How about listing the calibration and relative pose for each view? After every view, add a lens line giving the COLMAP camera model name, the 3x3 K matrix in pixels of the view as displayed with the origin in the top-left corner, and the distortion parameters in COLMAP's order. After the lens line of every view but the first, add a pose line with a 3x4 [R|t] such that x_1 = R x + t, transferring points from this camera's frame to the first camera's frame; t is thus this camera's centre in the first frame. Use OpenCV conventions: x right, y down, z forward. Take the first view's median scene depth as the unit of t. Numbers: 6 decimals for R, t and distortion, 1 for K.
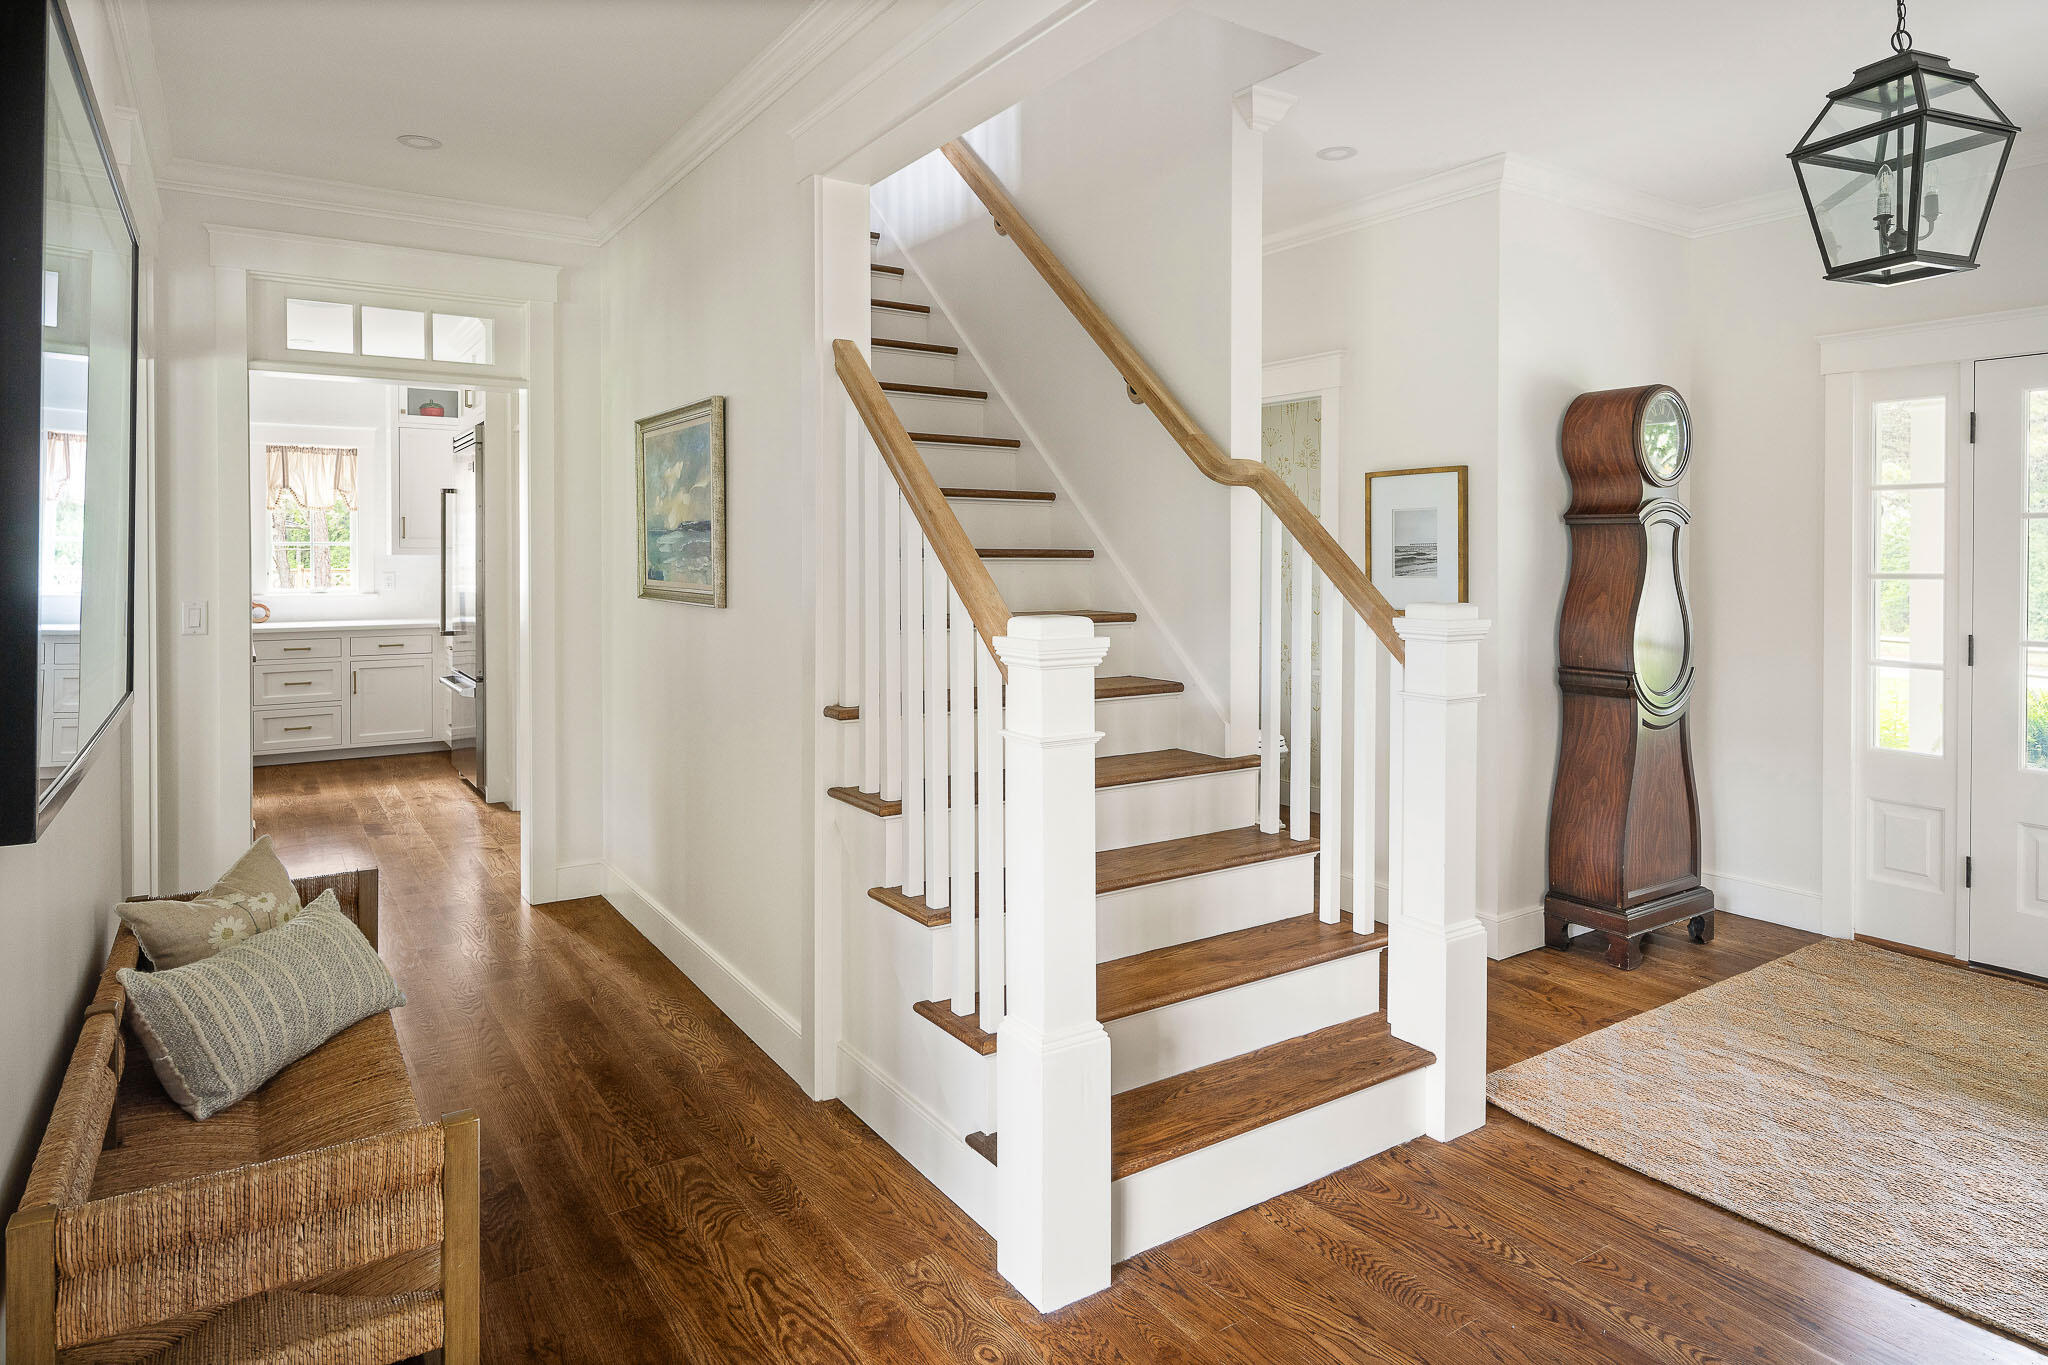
lens RADIAL K [[1193.9, 0, 1020.7], [0, 1193.9, 558.8], [0, 0, 1]] dist [-0.000410, -0.001172]
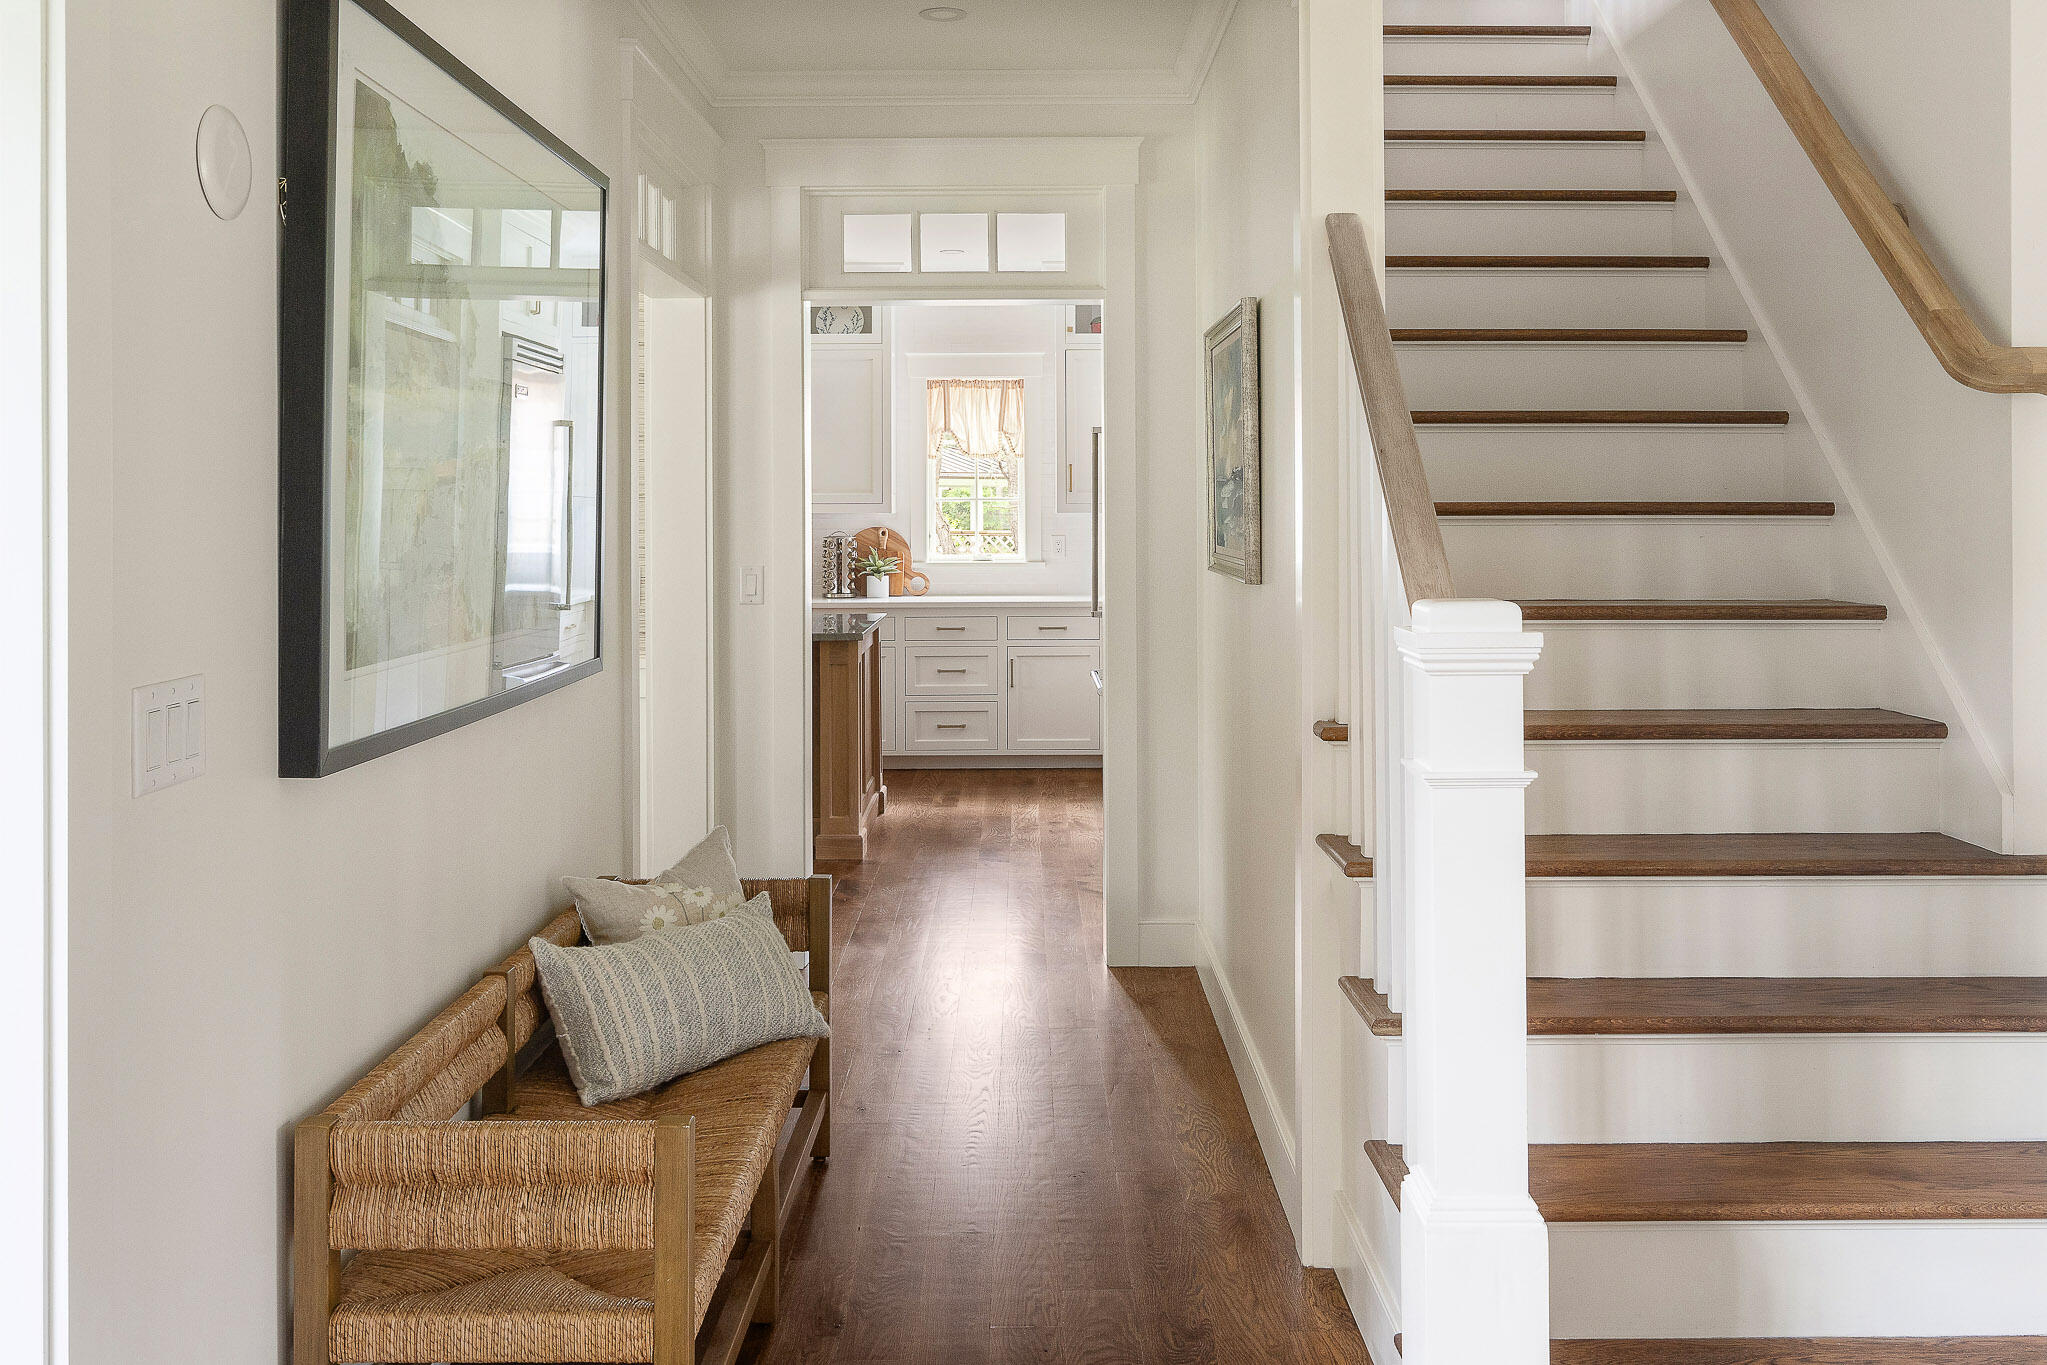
lens RADIAL K [[1800.9, 0, 1013.4], [0, 1800.9, 493.2], [0, 0, 1]] dist [-0.006911, 0.014510]
pose [[0.835513, -0.008857, -0.549399, 0.304767], [0.001602, 0.999905, -0.013684, -0.000133], [0.549468, 0.010553, 0.835448, -0.016621]]
